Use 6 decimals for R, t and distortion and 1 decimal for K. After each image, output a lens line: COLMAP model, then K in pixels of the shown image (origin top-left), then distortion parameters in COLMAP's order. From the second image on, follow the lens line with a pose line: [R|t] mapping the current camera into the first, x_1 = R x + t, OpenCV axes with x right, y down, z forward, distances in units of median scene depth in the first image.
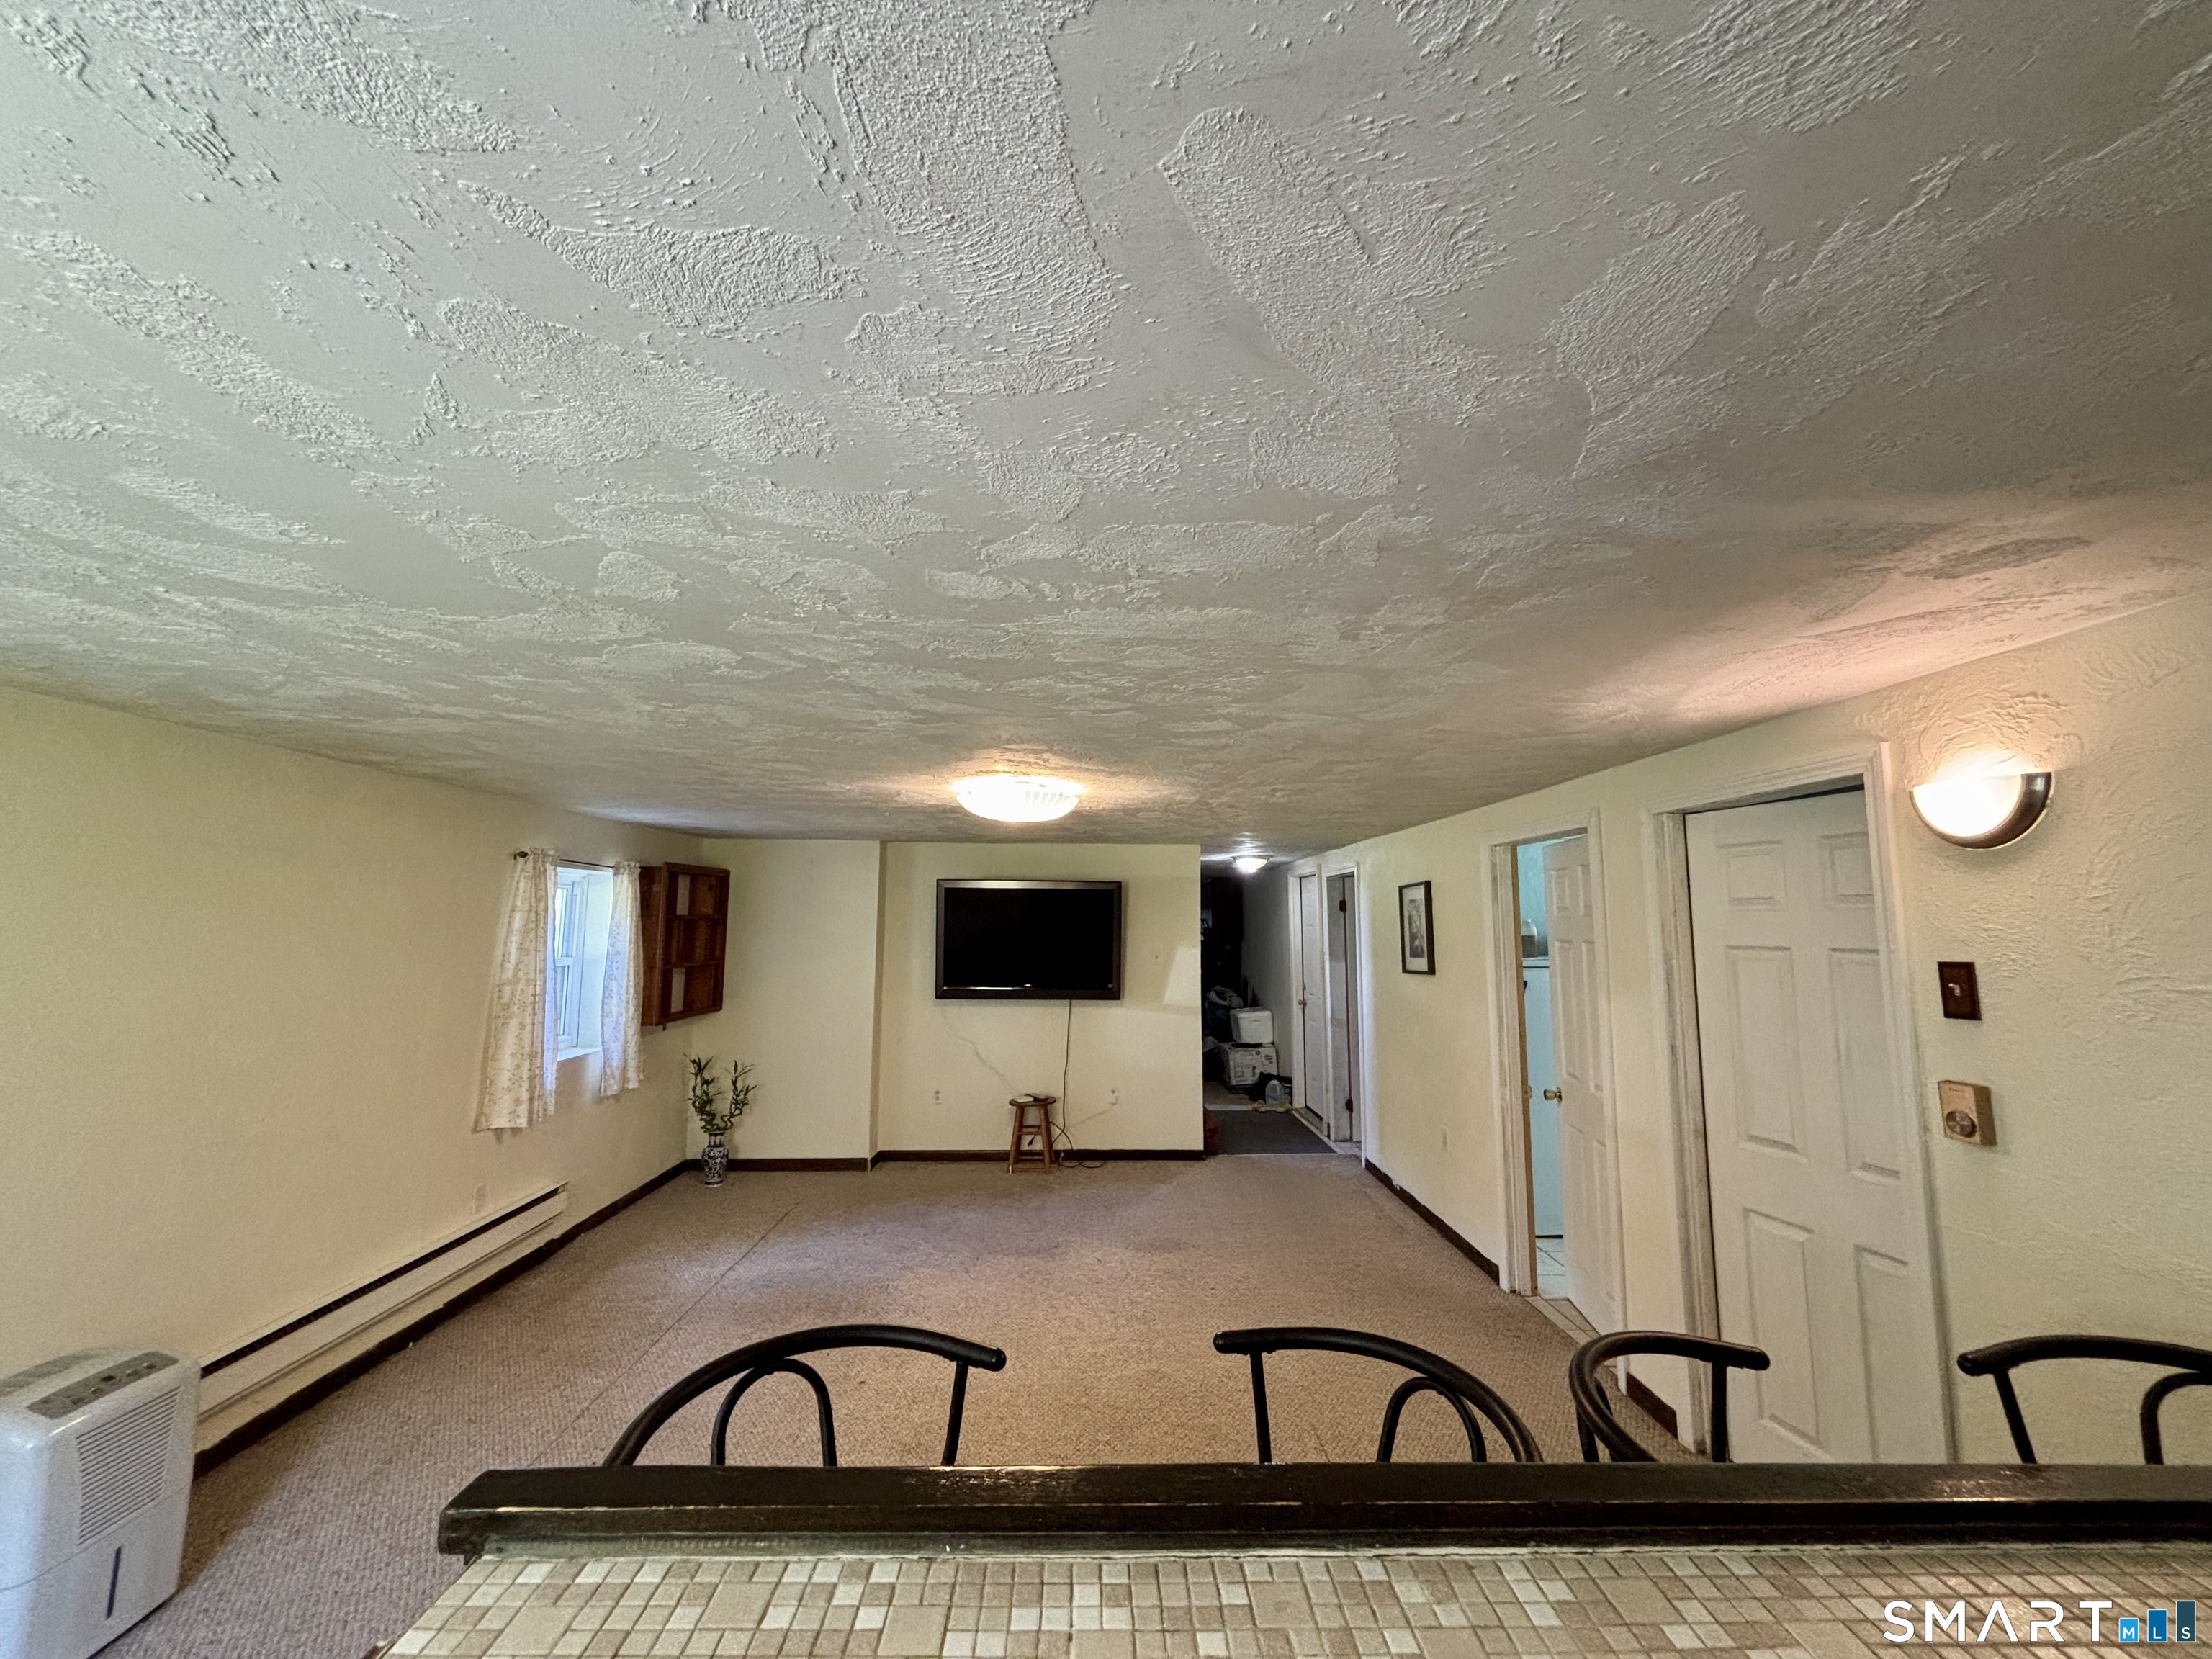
lens RADIAL K [[893.0, 0, 1106.0], [0, 893.0, 829.5], [0, 0, 1]] dist [0.000127, -0.000039]
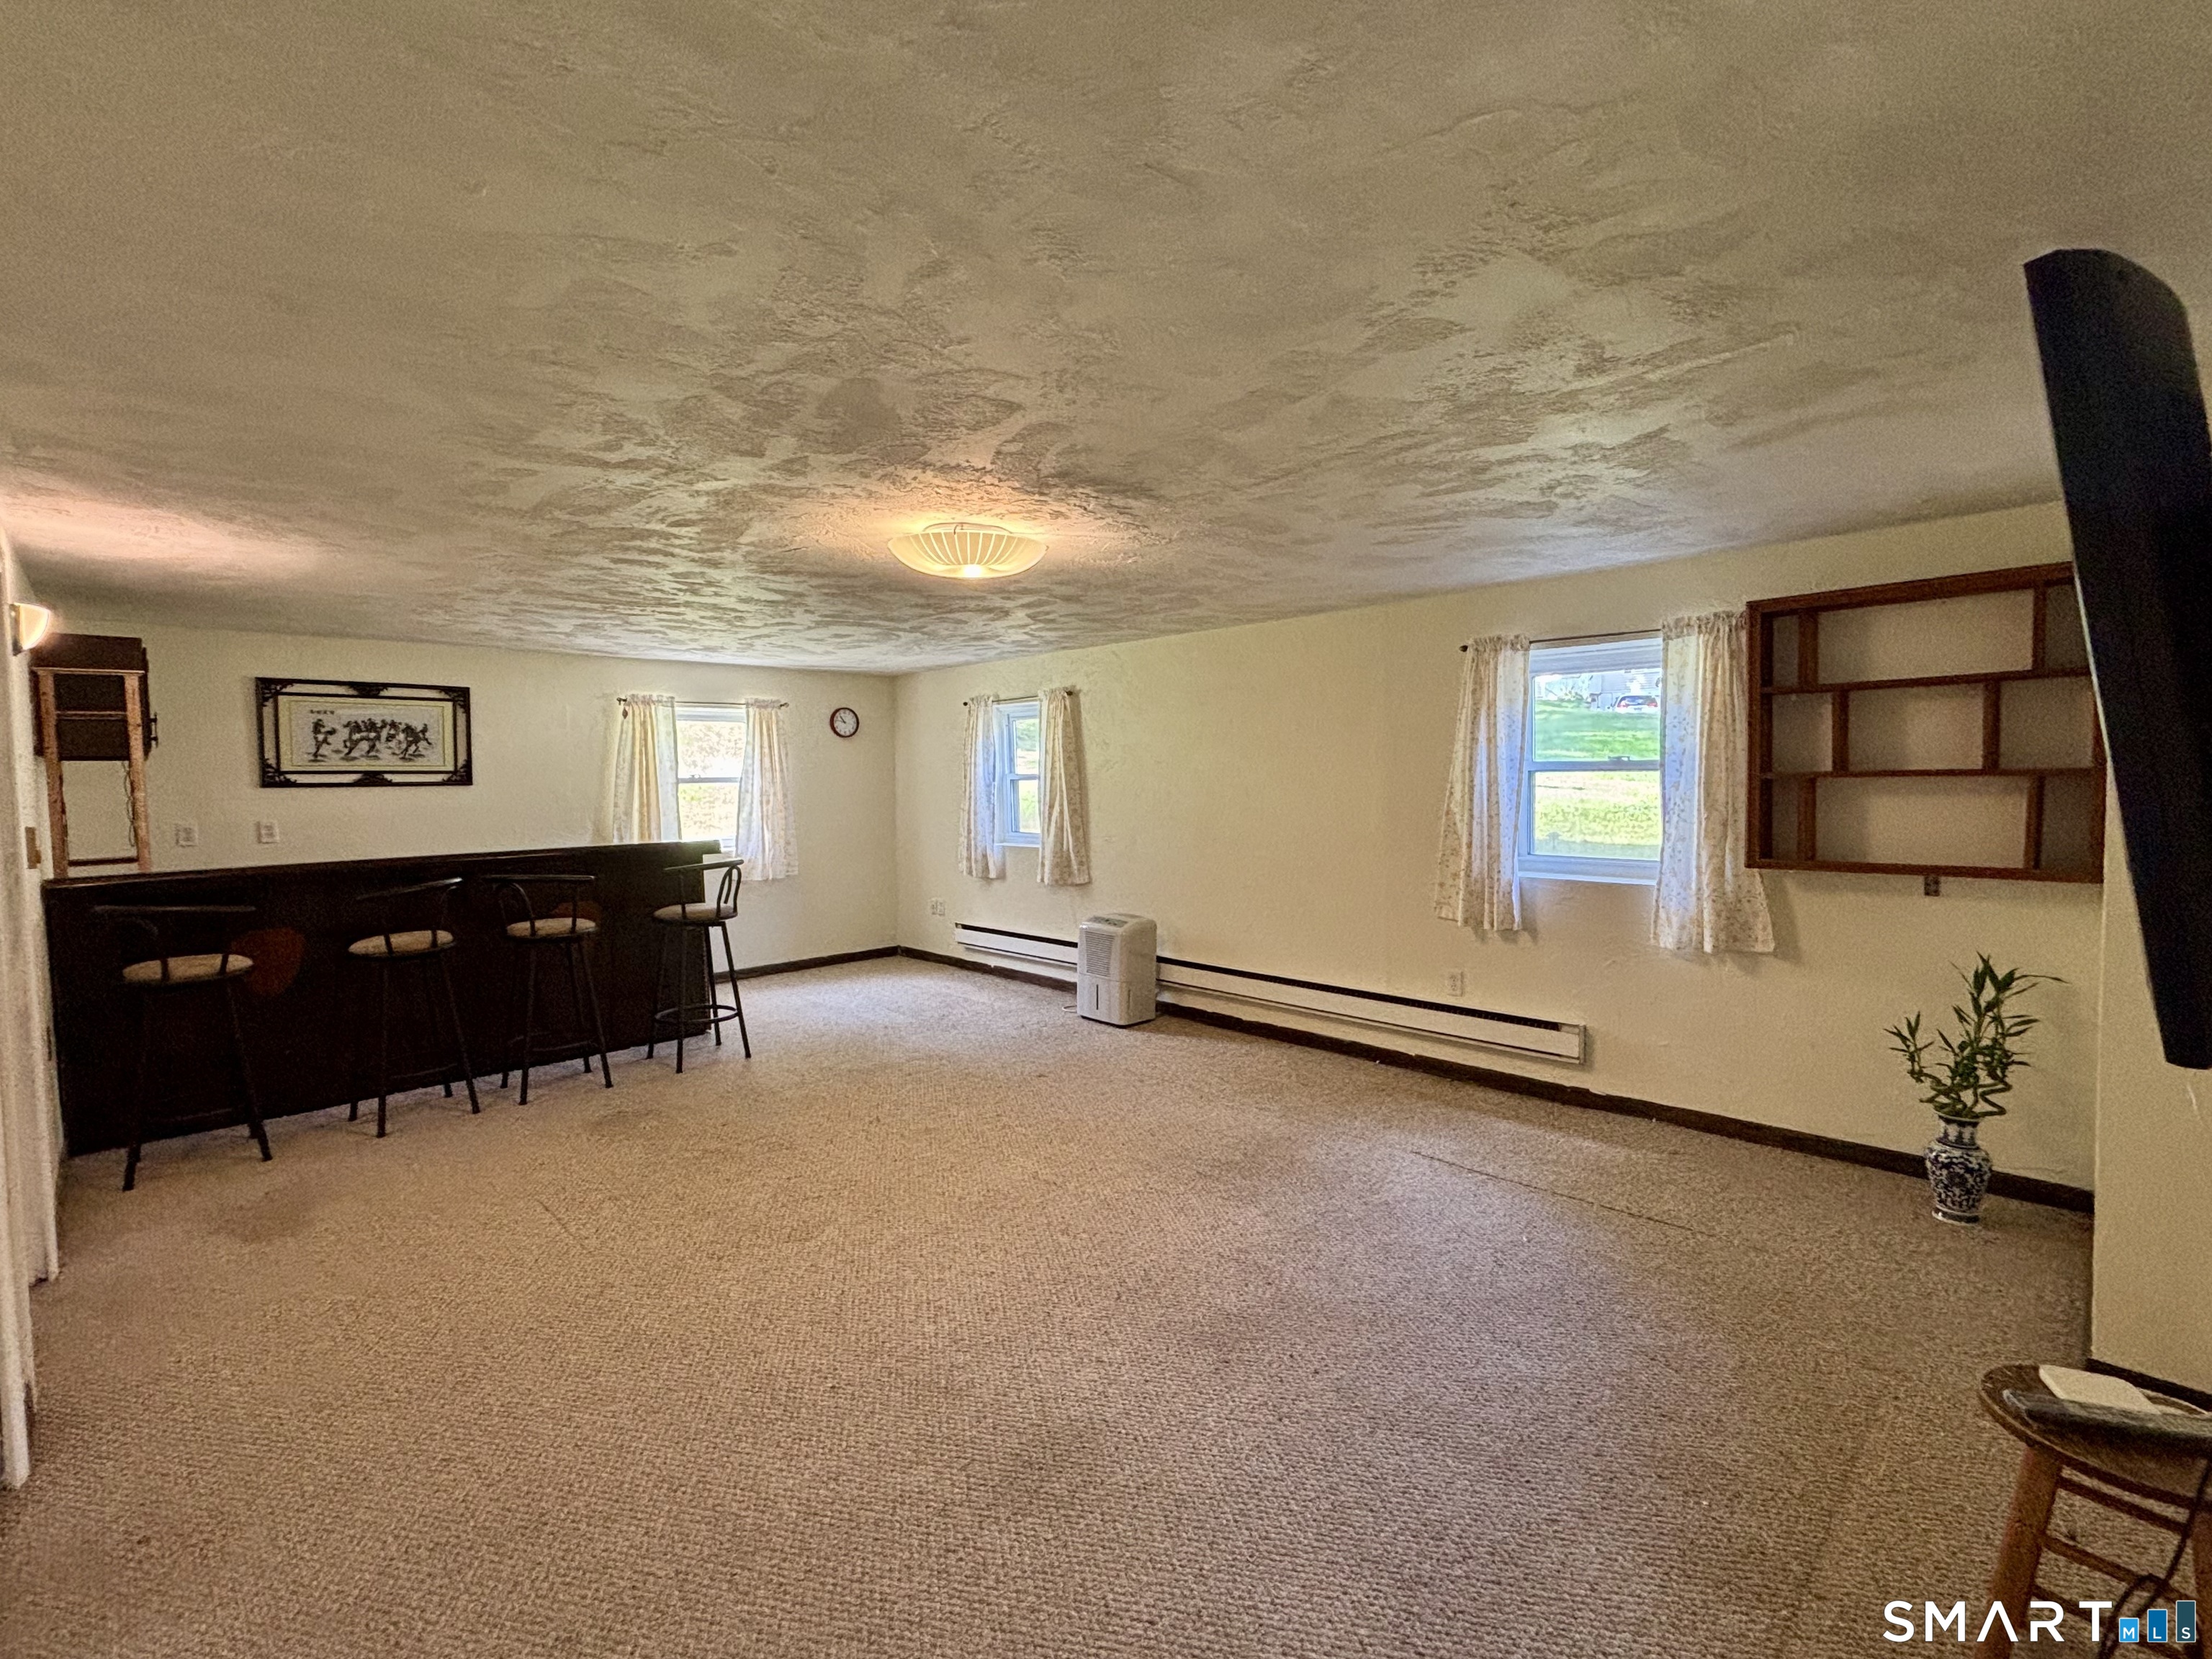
lens RADIAL K [[1007.1, 0, 1106.0], [0, 1007.1, 829.5], [0, 0, 1]] dist [-0.000868, -0.000386]
pose [[-0.729082, 0.039944, -0.683260, 0.785259], [0.085599, 0.995779, -0.033125, 0.466023], [0.679053, -0.082637, -0.729423, 3.146495]]
